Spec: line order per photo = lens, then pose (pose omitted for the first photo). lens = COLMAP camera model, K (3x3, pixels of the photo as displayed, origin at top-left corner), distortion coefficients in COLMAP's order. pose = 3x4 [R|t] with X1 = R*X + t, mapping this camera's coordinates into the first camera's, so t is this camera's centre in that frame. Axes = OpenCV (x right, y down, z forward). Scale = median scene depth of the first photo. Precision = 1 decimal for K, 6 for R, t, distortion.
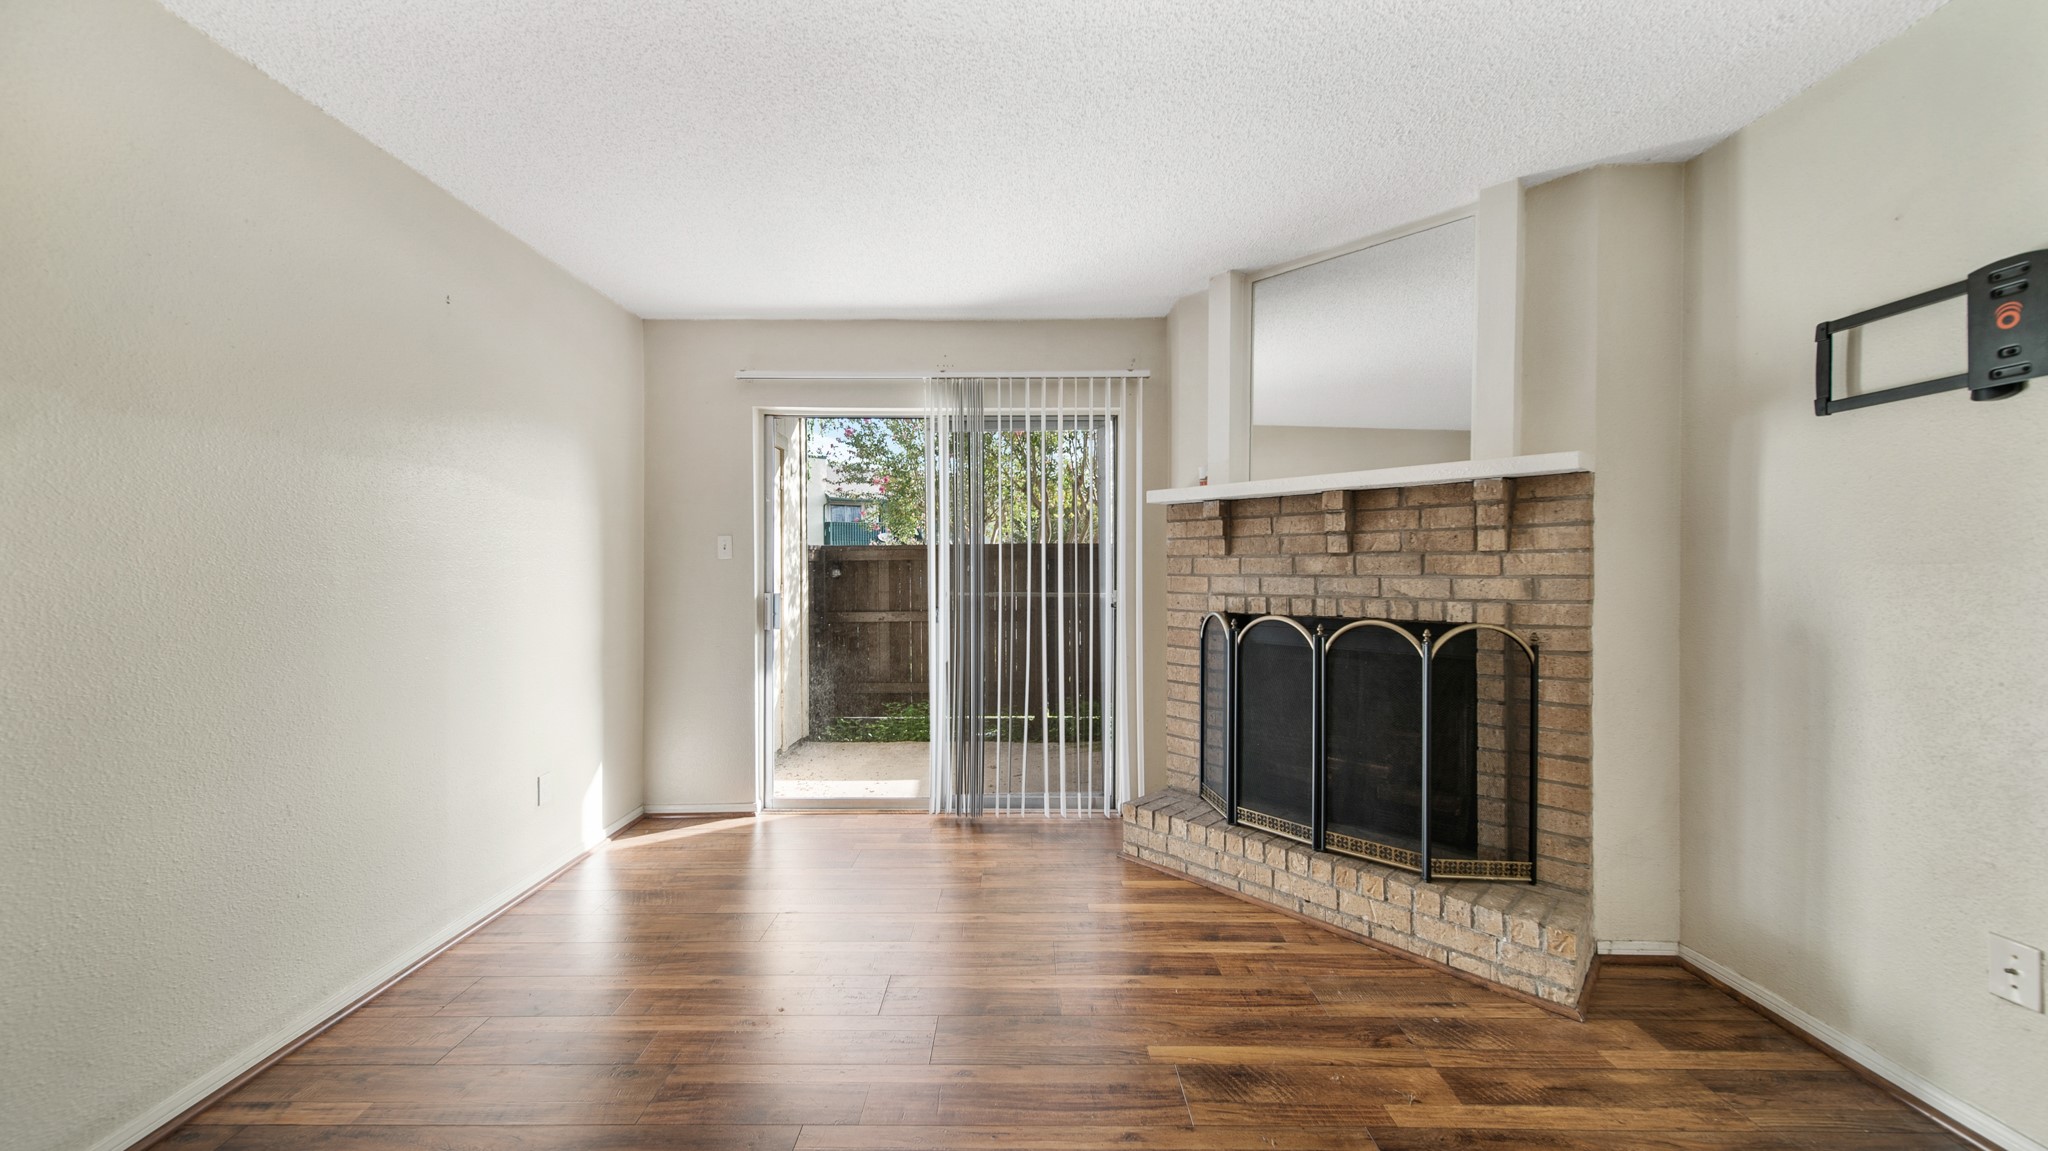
lens RADIAL K [[788.0, 0, 1000.6], [0, 788.0, 551.1], [0, 0, 1]] dist [0.001455, 0.000074]
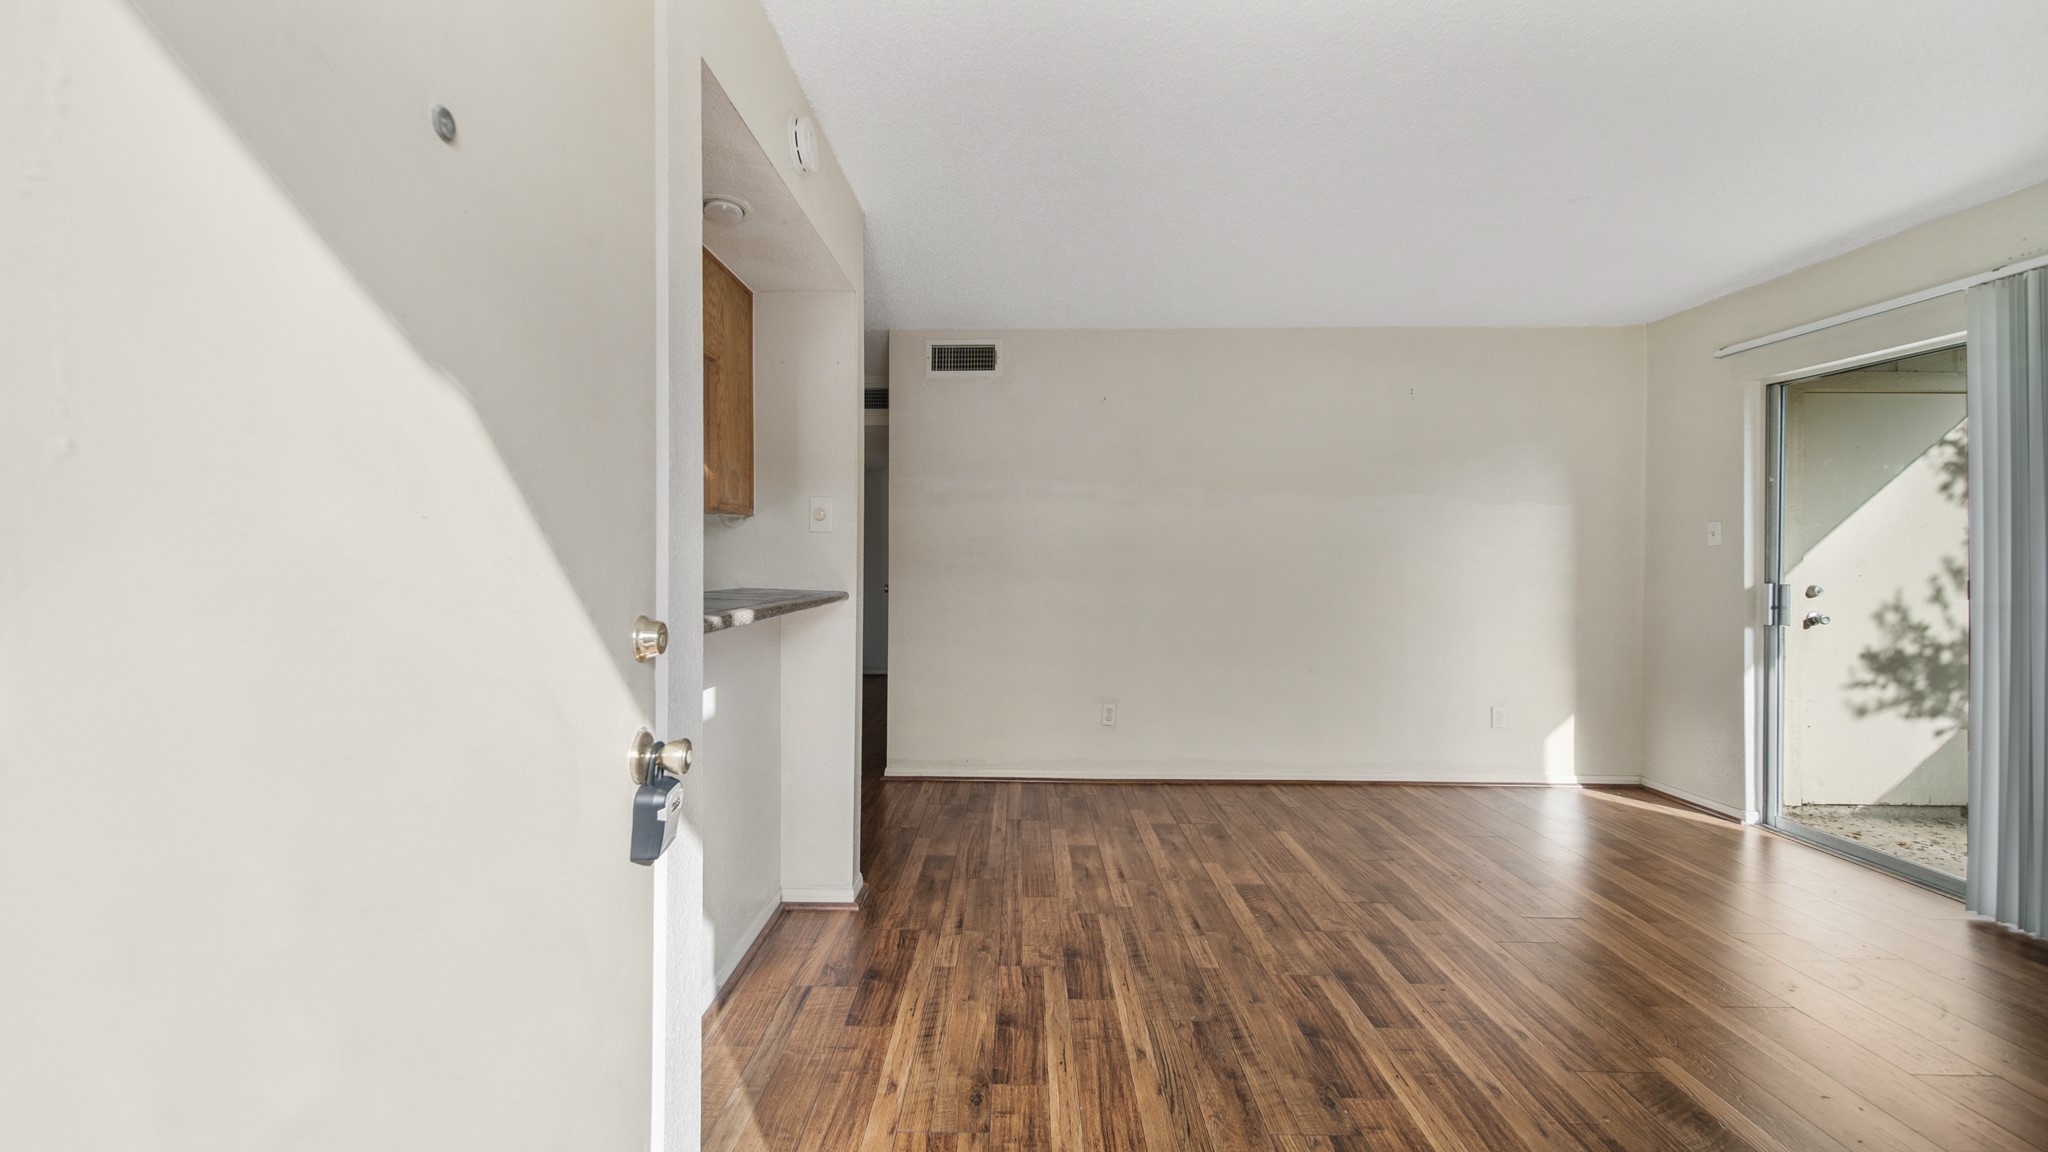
lens RADIAL K [[788.0, 0, 1000.6], [0, 788.0, 551.6], [0, 0, 1]] dist [0.001455, 0.000074]
pose [[-0.008065, 0.031192, -0.999481, 0.652402], [0.012564, 0.999438, 0.031090, -0.026744], [0.999889, -0.012307, -0.008453, 0.147980]]
